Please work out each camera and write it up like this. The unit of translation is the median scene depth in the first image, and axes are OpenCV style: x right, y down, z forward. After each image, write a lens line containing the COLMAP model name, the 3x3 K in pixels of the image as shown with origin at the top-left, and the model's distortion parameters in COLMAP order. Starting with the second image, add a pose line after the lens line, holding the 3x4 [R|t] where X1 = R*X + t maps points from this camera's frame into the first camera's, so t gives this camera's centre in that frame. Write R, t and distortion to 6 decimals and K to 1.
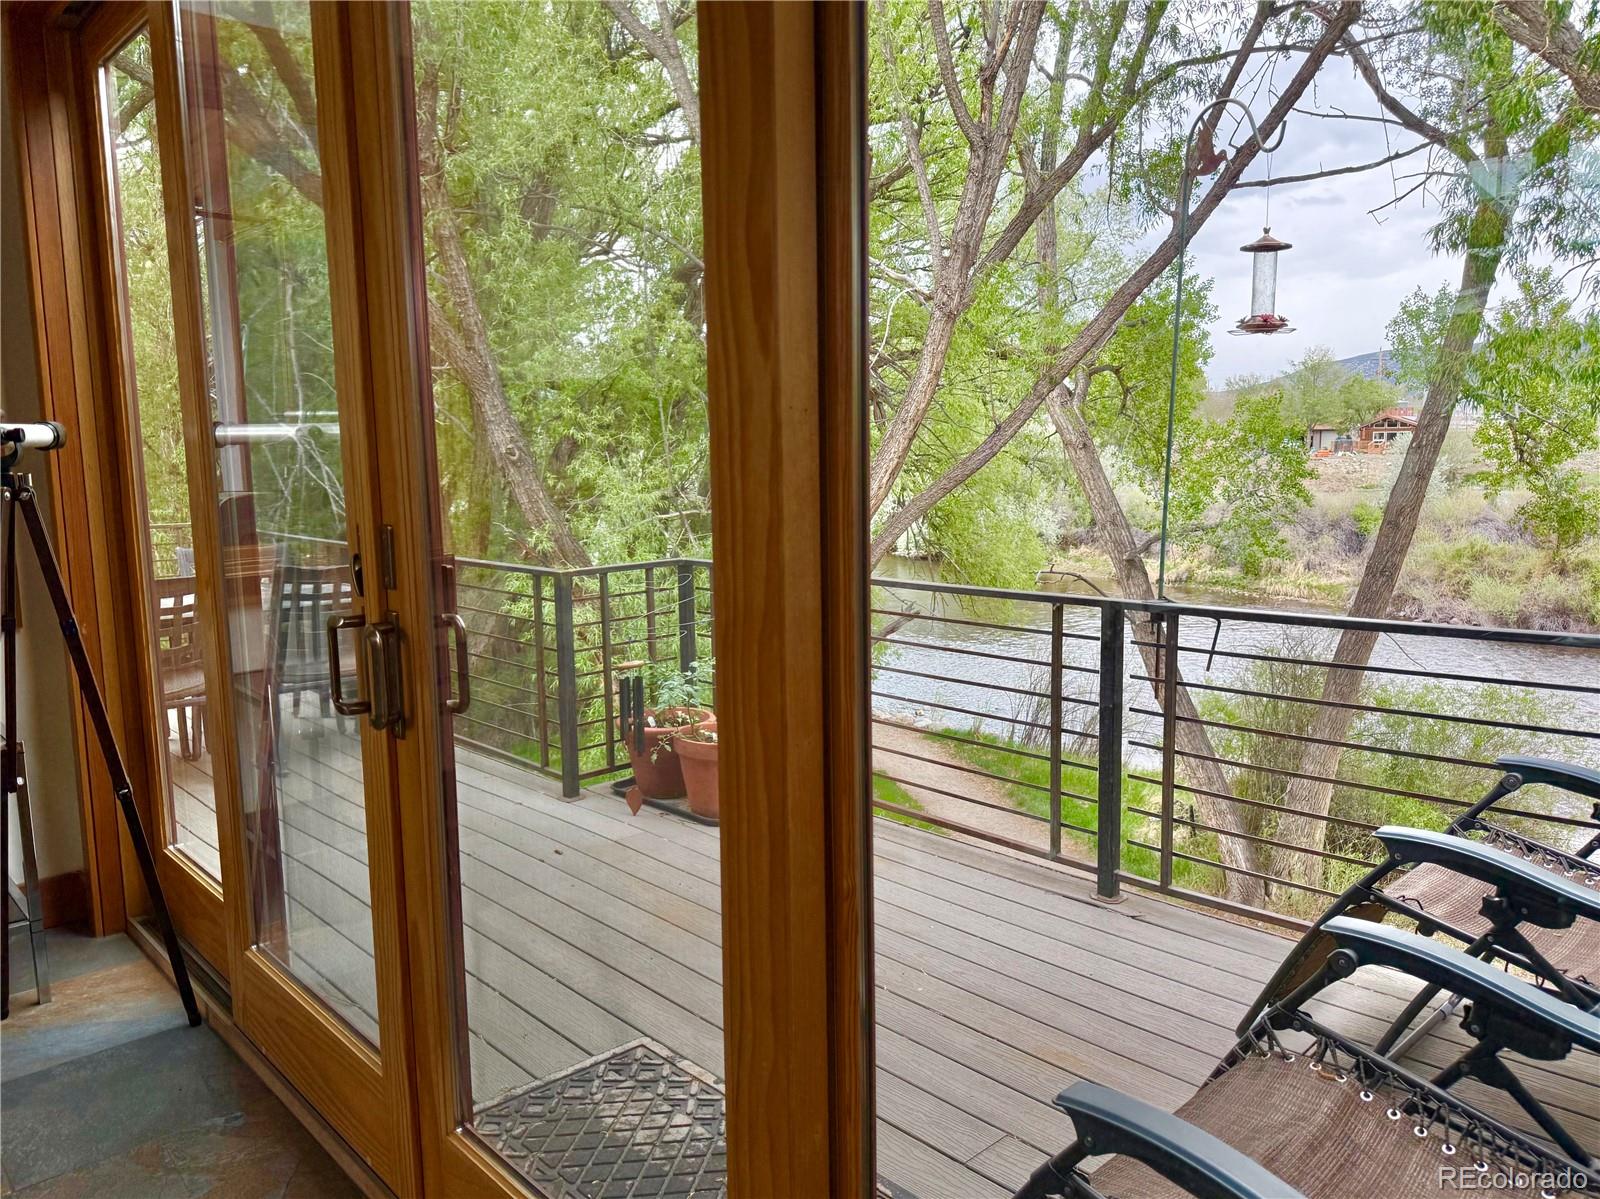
lens RADIAL K [[1148.1, 0, 800.0], [0, 1148.1, 599.5], [0, 0, 1]] dist [0.011218, -0.002422]
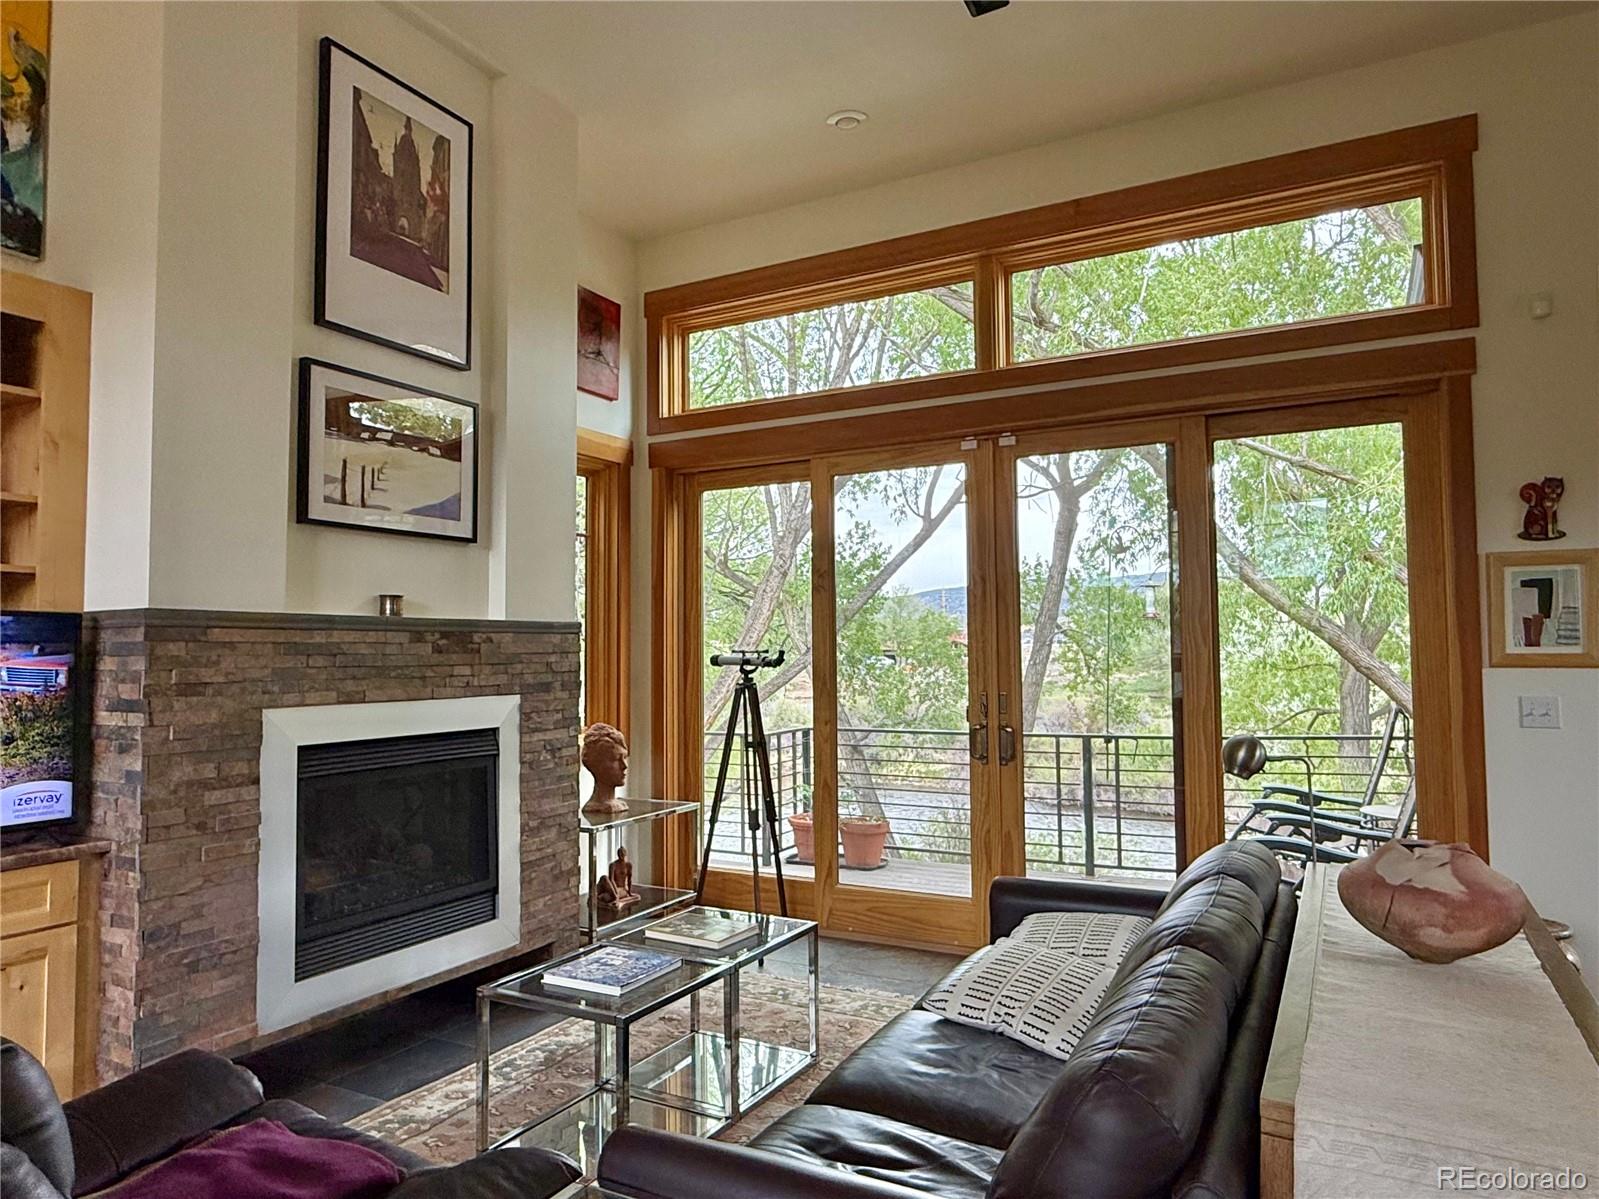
lens RADIAL K [[1023.8, 0, 799.5], [0, 1023.8, 599.5], [0, 0, 1]] dist [-0.000368, -0.000081]
pose [[0.946361, 0.023327, 0.322268, -0.162981], [0.039075, 0.981808, -0.185812, 0.016829], [-0.320740, 0.188438, 0.928233, -0.127415]]
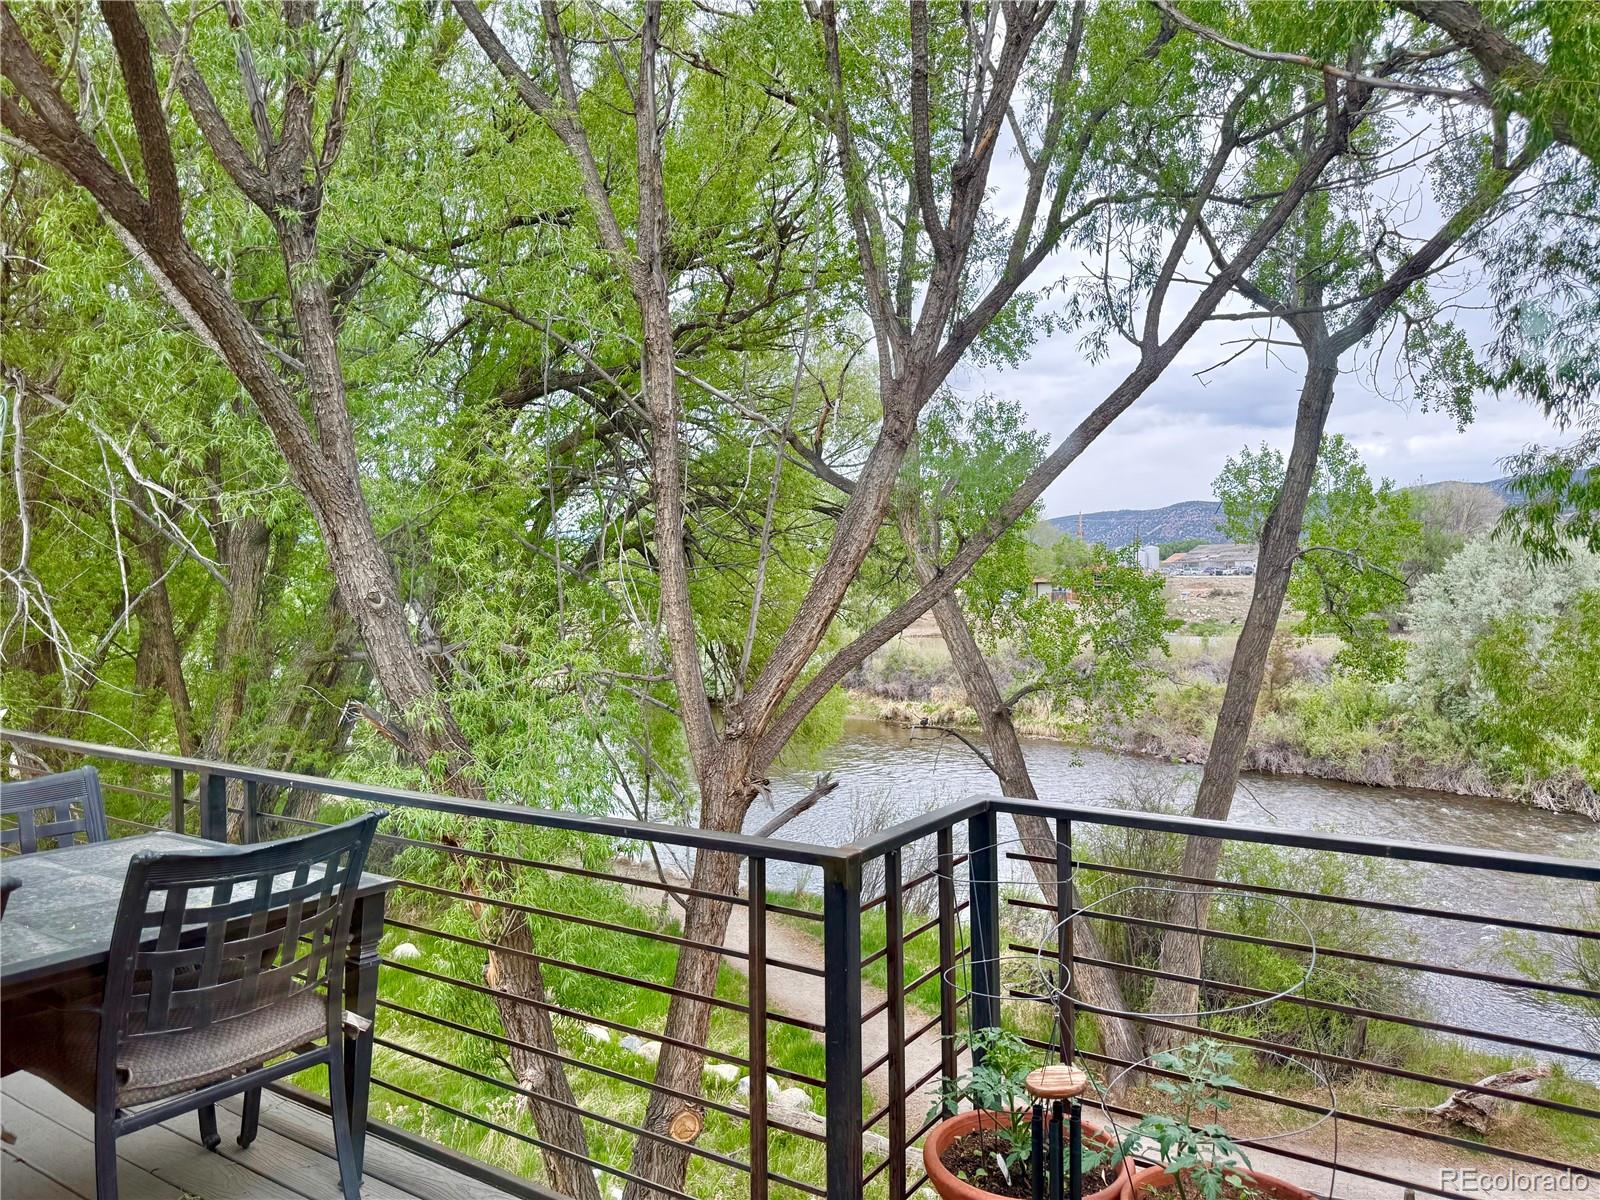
lens RADIAL K [[1101.5, 0, 800.0], [0, 1101.5, 600.0], [0, 0, 1]] dist [0.040971, -0.000960]
pose [[0.974726, 0.006091, 0.223320, -0.078704], [0.022225, 0.992025, -0.124063, -0.017284], [-0.222295, 0.125891, 0.966818, 0.134695]]
